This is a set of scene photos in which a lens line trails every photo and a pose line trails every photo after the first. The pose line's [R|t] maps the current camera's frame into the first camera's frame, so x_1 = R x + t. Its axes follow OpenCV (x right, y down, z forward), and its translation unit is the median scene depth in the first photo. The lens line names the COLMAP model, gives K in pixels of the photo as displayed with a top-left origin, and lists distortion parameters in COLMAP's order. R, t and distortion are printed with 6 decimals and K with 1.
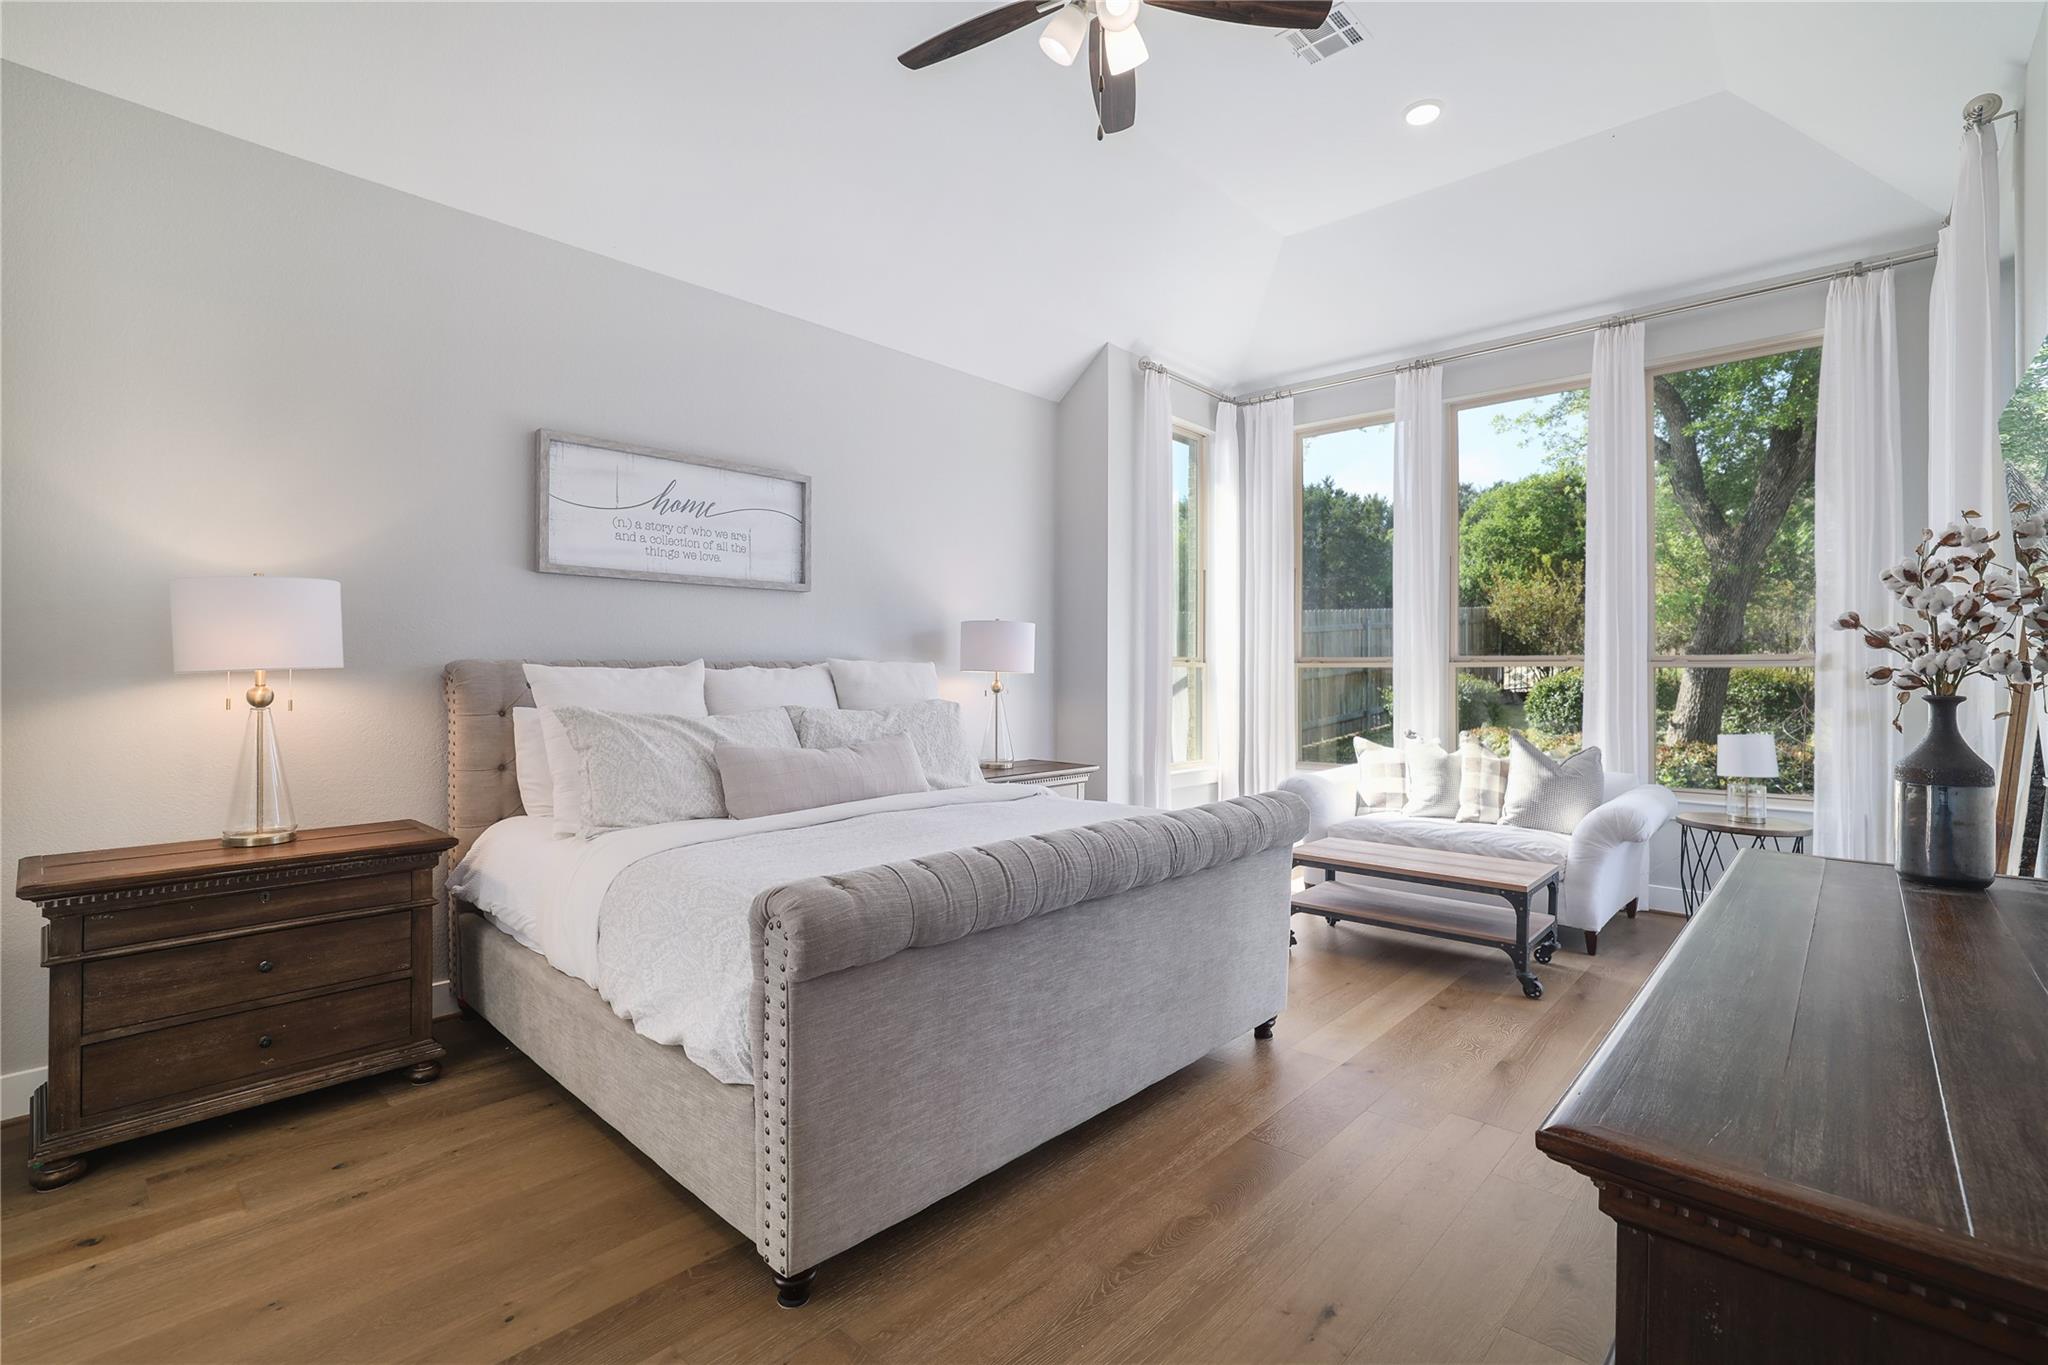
lens RADIAL K [[931.9, 0, 1024.0], [0, 931.9, 682.5], [0, 0, 1]] dist [-0.001942, -0.000189]
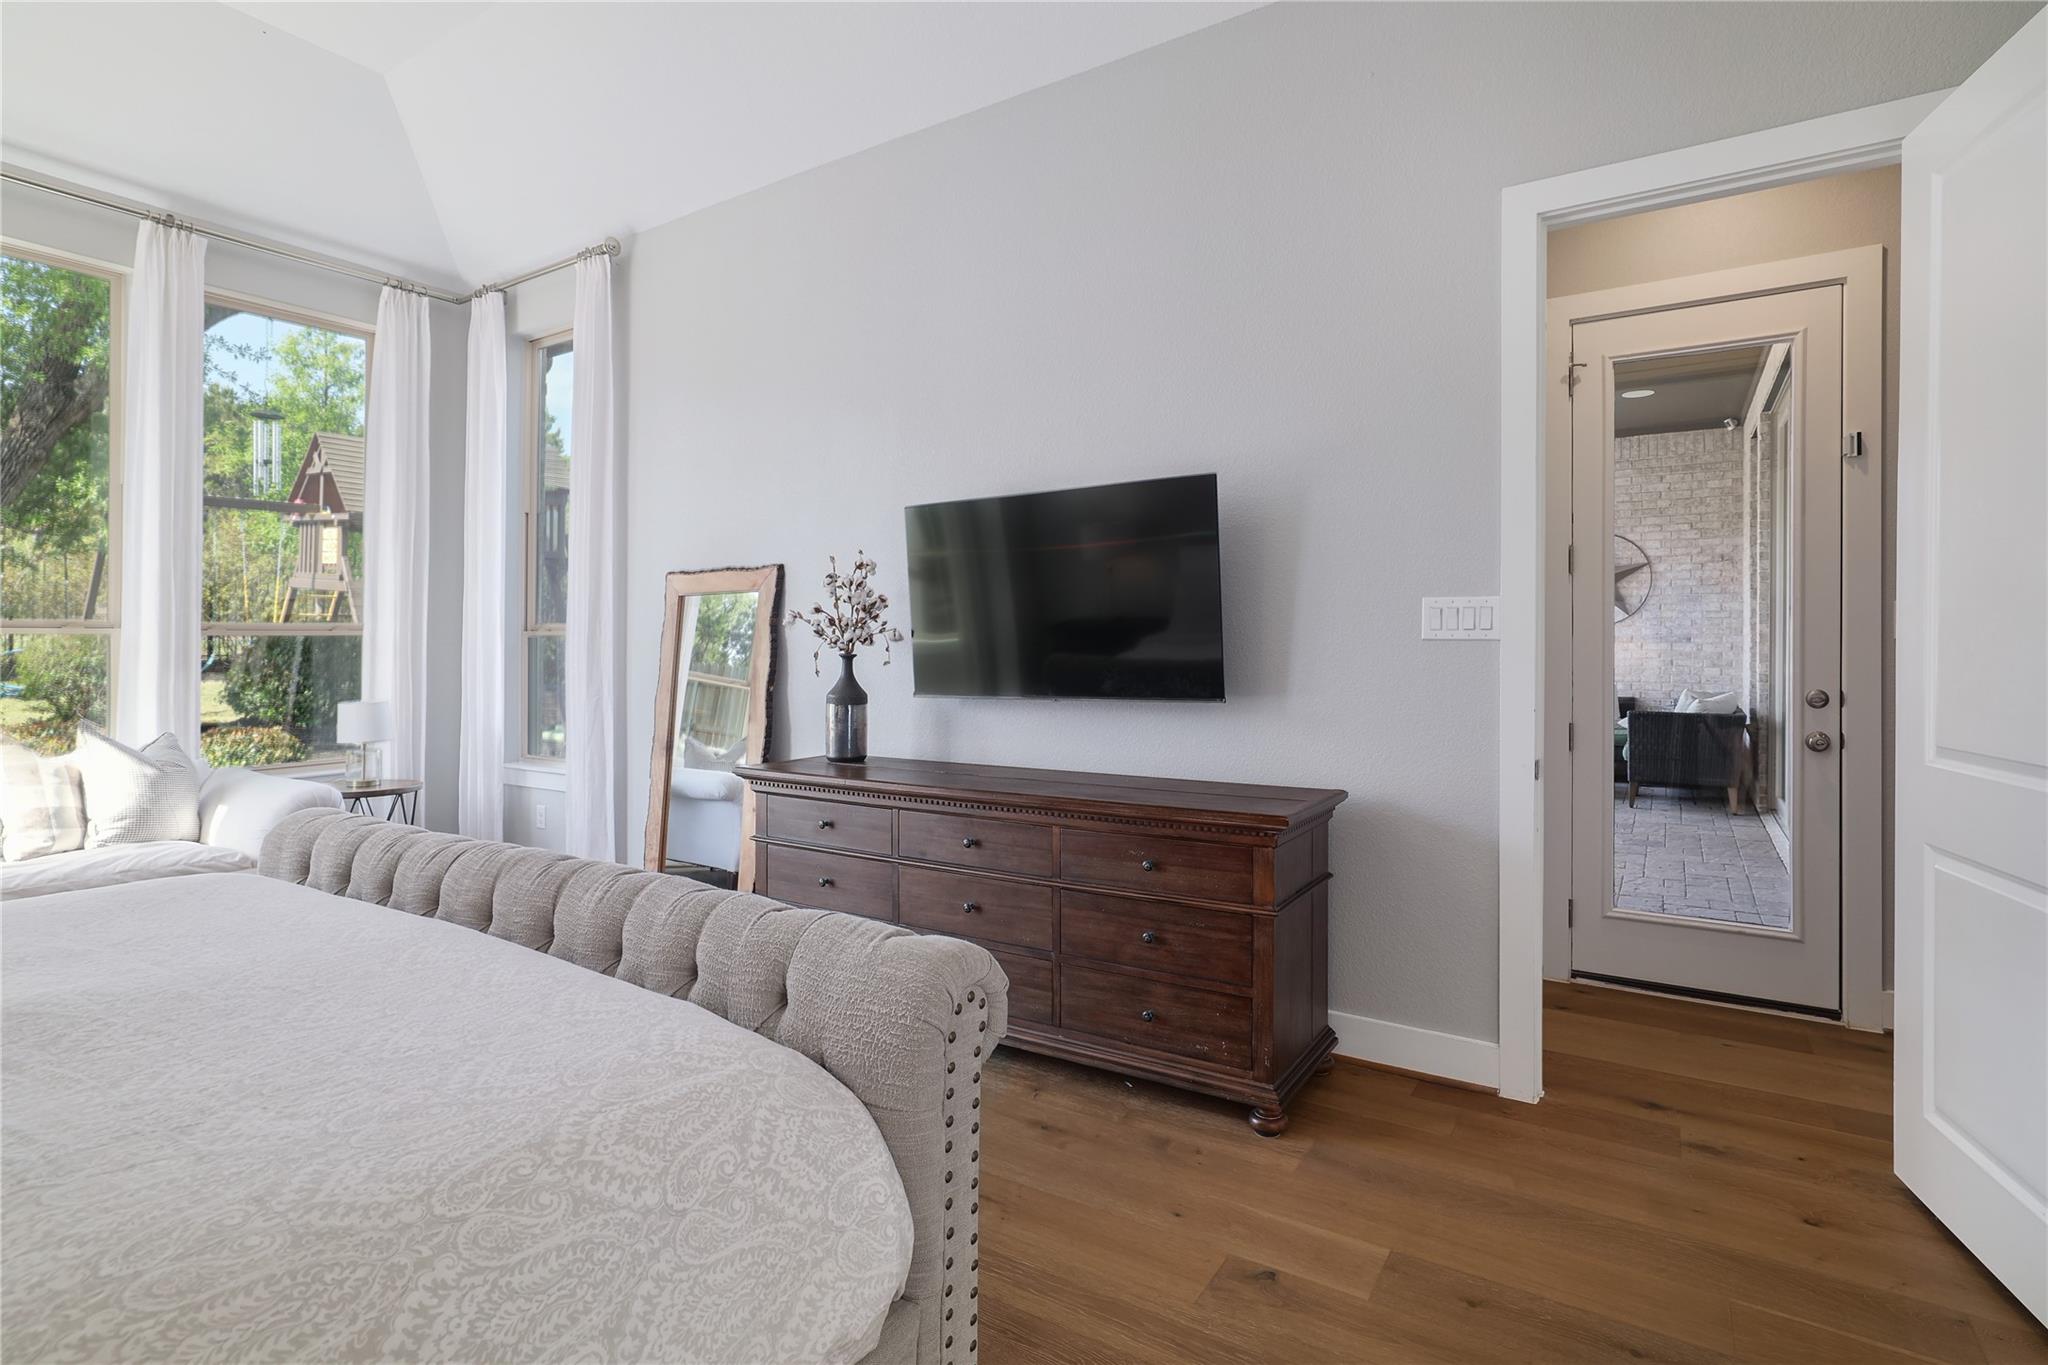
lens RADIAL K [[1026.1, 0, 1027.3], [0, 1026.1, 634.9], [0, 0, 1]] dist [0.001130, 0.000472]
pose [[-0.167776, -0.000593, 0.985825, -0.454273], [0.012311, 0.999921, 0.002697, -0.010291], [-0.985748, 0.012589, -0.167755, 0.450946]]
